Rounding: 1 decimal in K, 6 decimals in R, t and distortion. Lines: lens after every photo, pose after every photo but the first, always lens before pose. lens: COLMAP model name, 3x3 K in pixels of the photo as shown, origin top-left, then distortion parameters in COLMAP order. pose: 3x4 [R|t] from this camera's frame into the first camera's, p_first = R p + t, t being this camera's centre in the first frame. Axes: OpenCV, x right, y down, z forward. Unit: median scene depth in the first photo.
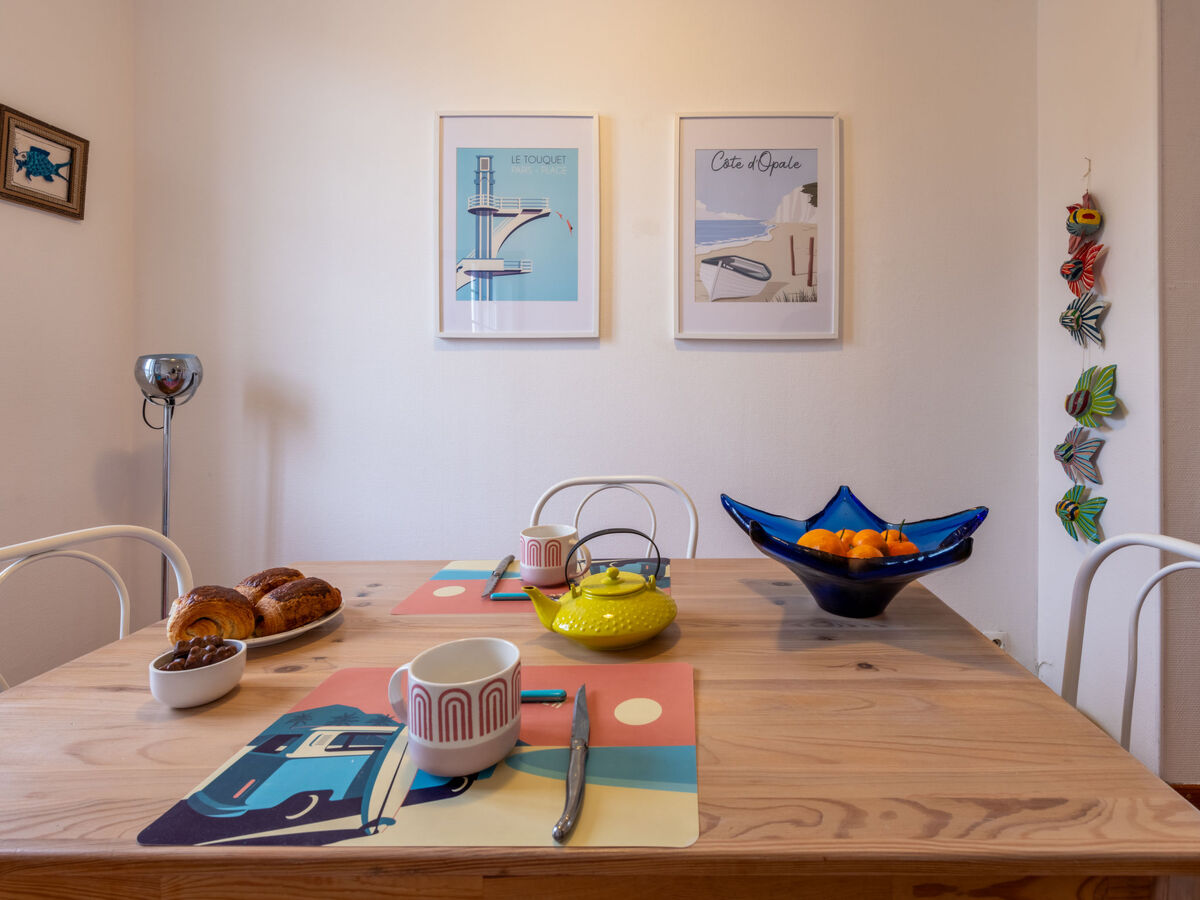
lens RADIAL K [[593.6, 0, 623.0], [0, 593.6, 389.2], [0, 0, 1]] dist [0.010212, -0.001151]
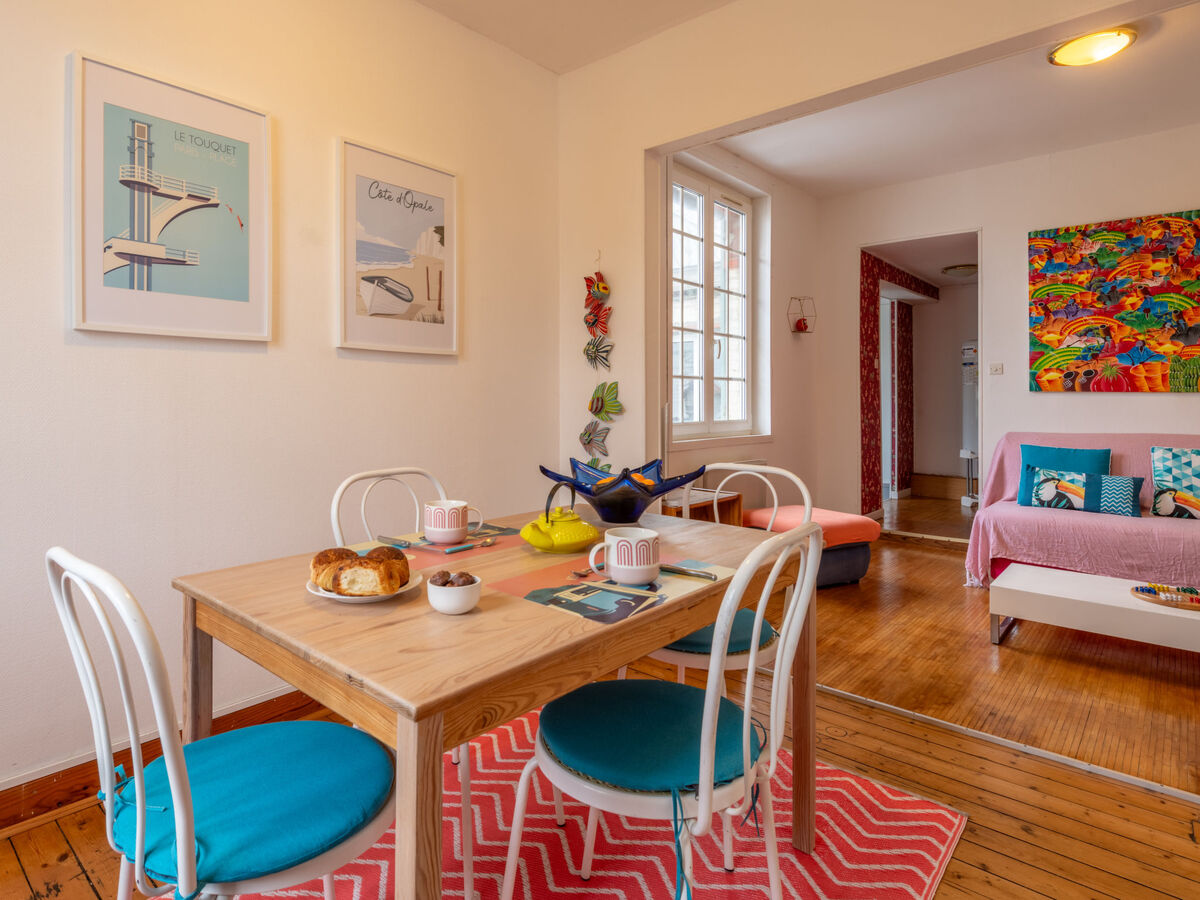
lens RADIAL K [[681.4, 0, 504.6], [0, 681.4, 398.1], [0, 0, 1]] dist [0.002428, -0.001566]
pose [[0.700343, 0.003920, 0.713796, -0.579123], [-0.005772, 0.999983, 0.000171, 0.004088], [-0.713783, -0.004240, 0.700354, -0.069114]]
